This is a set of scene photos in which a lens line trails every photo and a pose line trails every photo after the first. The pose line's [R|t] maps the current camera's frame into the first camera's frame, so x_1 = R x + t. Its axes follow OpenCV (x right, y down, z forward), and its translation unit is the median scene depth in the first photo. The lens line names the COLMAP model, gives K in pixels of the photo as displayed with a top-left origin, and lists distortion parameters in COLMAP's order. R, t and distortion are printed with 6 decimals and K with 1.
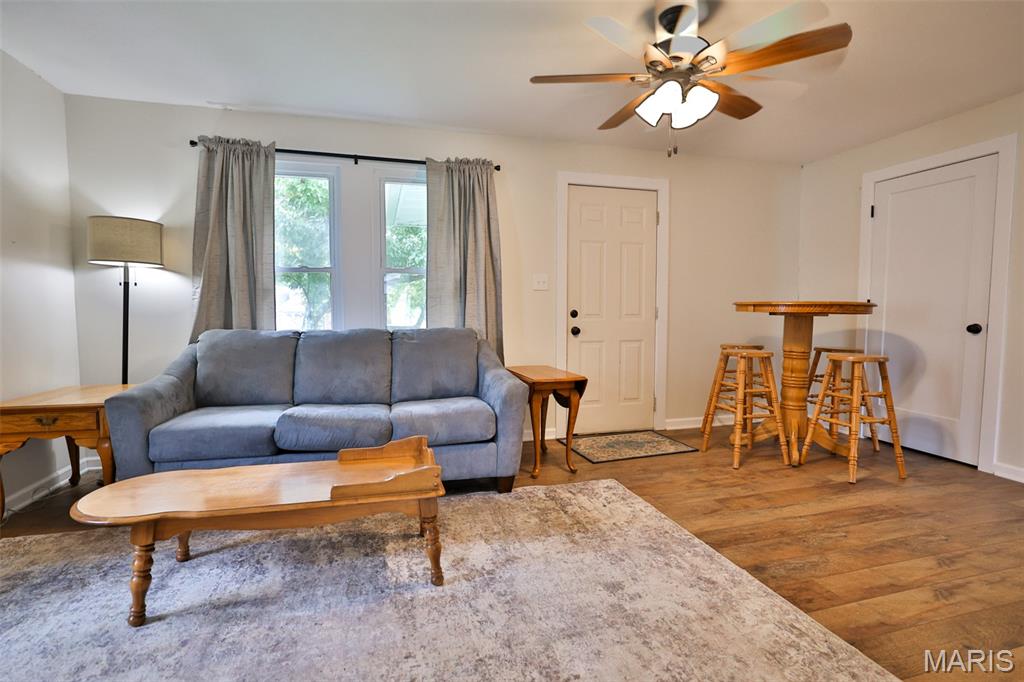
lens RADIAL K [[498.7, 0, 515.2], [0, 498.7, 341.6], [0, 0, 1]] dist [-0.026781, 0.007040]
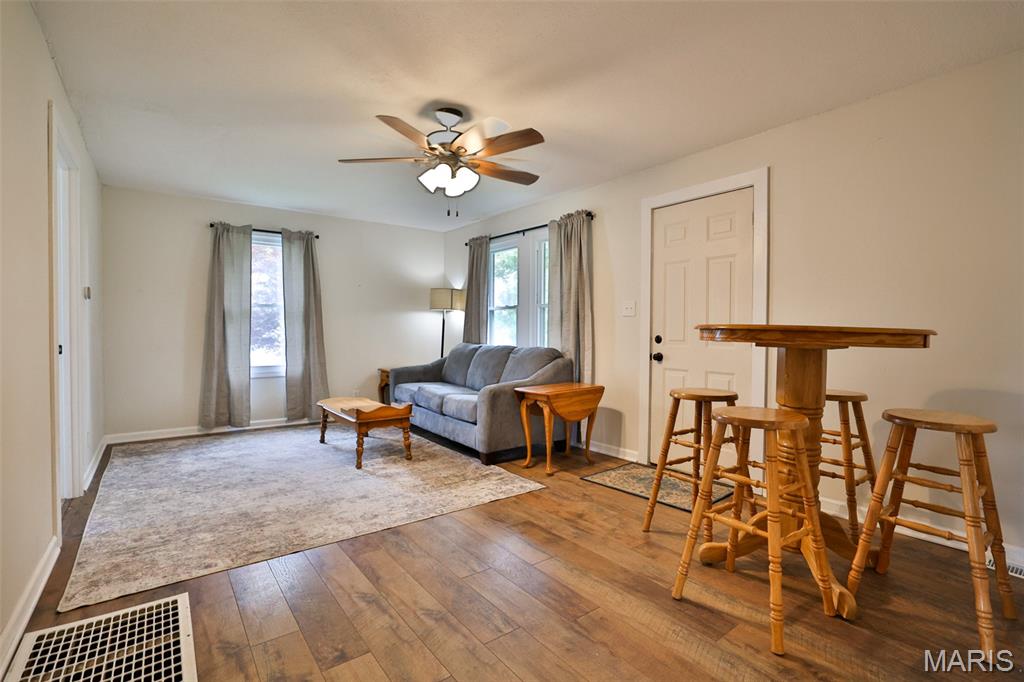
lens RADIAL K [[475.4, 0, 509.1], [0, 475.4, 347.8], [0, 0, 1]] dist [-0.035823, 0.013031]
pose [[0.358289, 0.034275, -0.932981, 1.081309], [-0.067493, 0.997662, 0.010732, -0.036333], [0.931168, 0.059124, 0.359764, 0.497556]]
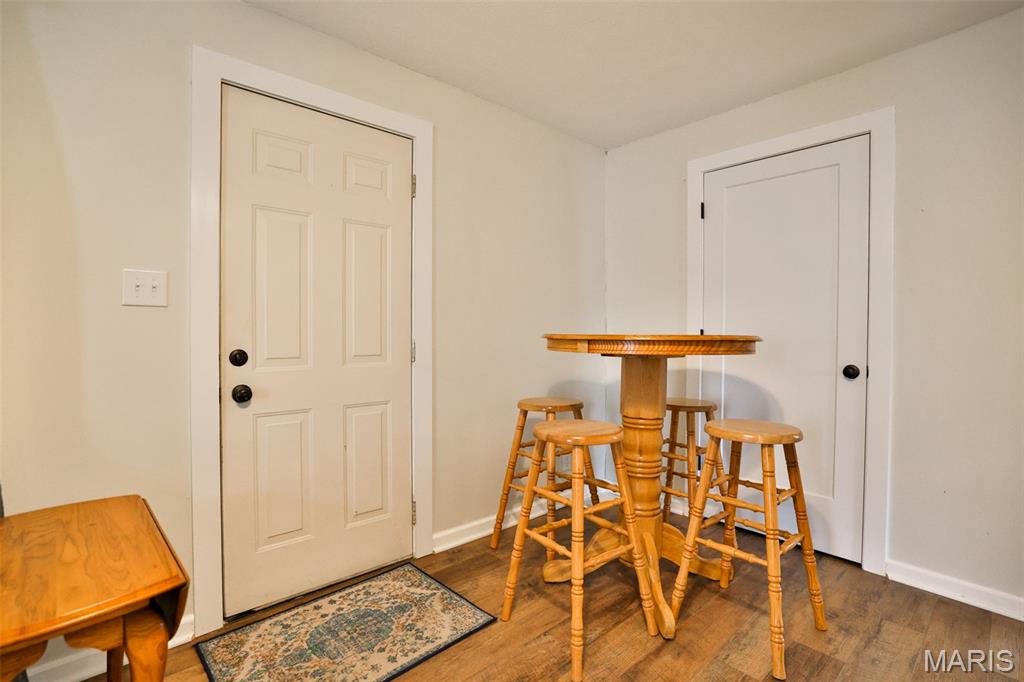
lens RADIAL K [[475.4, 0, 517.3], [0, 475.4, 337.2], [0, 0, 1]] dist [-0.035823, 0.013031]
pose [[0.893730, -0.002154, 0.448601, 0.191137], [0.027094, 0.998422, -0.049184, -0.056906], [-0.447787, 0.056112, 0.892378, 0.602891]]
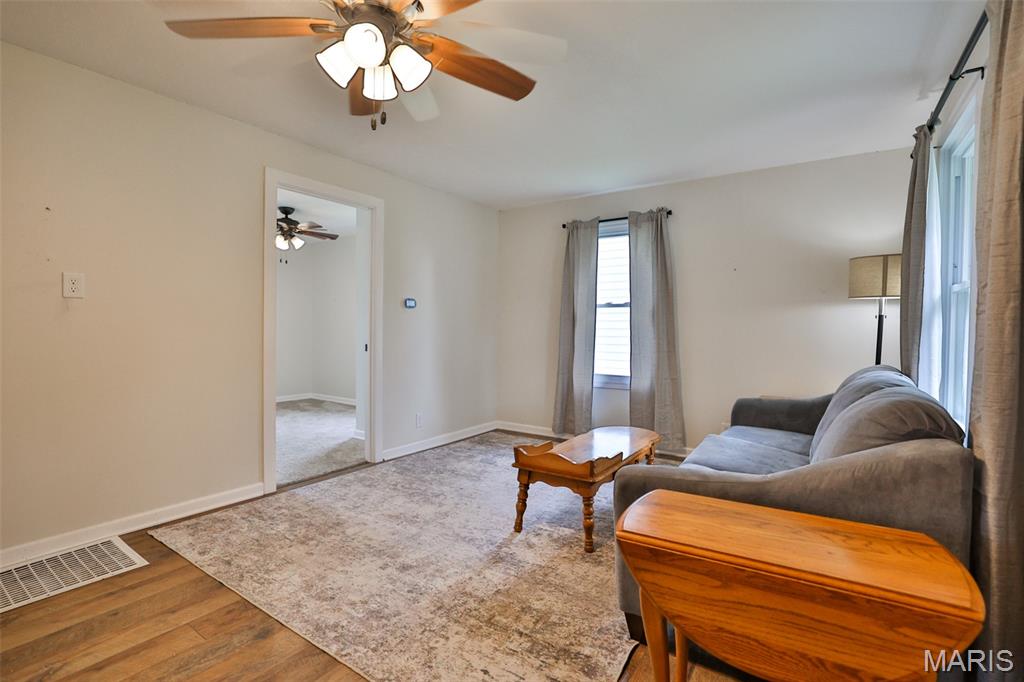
lens RADIAL K [[475.4, 0, 512.6], [0, 475.4, 335.8], [0, 0, 1]] dist [-0.035823, 0.013031]
pose [[-0.772228, 0.001937, -0.635343, 0.421564], [-0.052792, 0.996342, 0.067202, -0.094078], [0.633149, 0.085436, -0.769301, 1.166056]]
